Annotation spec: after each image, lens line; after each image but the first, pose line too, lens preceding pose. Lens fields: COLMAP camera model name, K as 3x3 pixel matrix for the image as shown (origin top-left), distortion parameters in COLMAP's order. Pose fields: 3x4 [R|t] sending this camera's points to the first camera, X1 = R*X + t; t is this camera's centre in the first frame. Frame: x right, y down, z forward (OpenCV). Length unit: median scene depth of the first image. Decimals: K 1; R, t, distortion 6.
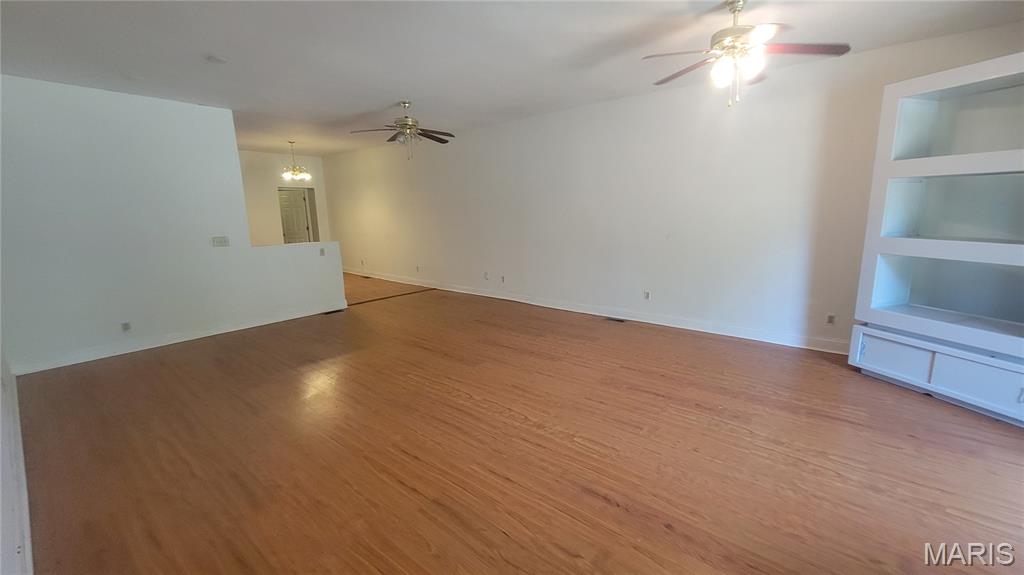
lens RADIAL K [[419.8, 0, 511.8], [0, 419.8, 288.1], [0, 0, 1]] dist [0.000123, 0.000041]
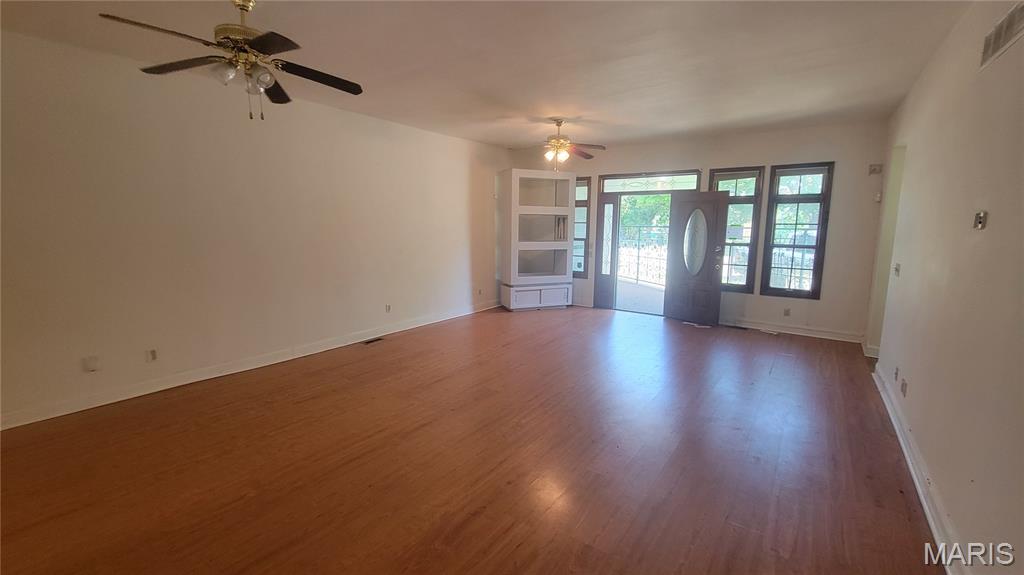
lens RADIAL K [[419.8, 0, 510.5], [0, 419.8, 290.5], [0, 0, 1]] dist [0.000123, 0.000041]
pose [[-0.062645, -0.133321, 0.989091, -0.926275], [0.187977, 0.971724, 0.142886, -0.149589], [-0.980174, 0.194877, -0.035813, 0.907382]]
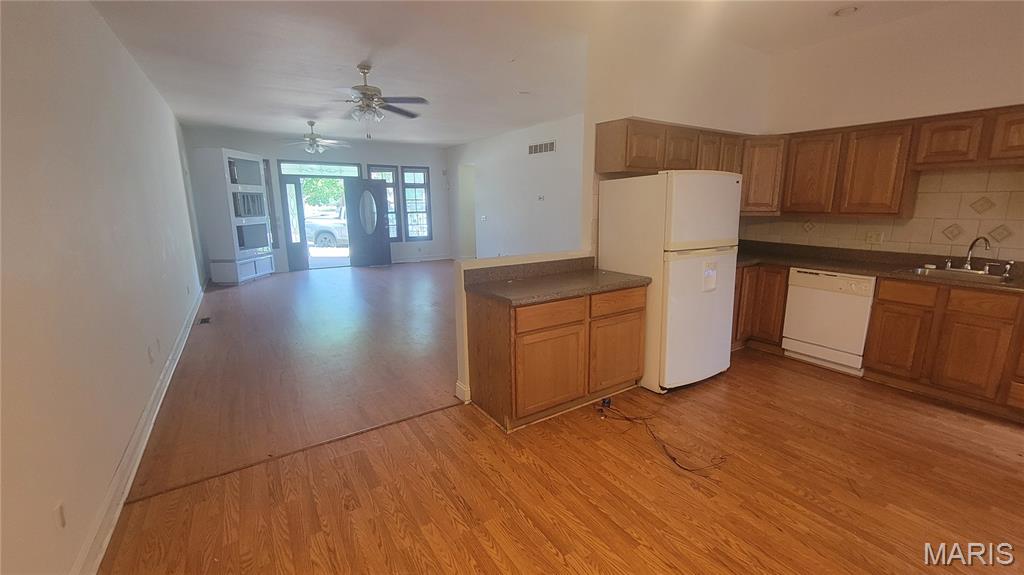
lens RADIAL K [[419.8, 0, 511.4], [0, 419.8, 286.0], [0, 0, 1]] dist [0.000123, 0.000041]
pose [[-0.953746, -0.020641, 0.299904, -0.887766], [0.091444, 0.930442, 0.354845, -0.336841], [-0.286368, 0.365857, -0.885518, 2.075624]]
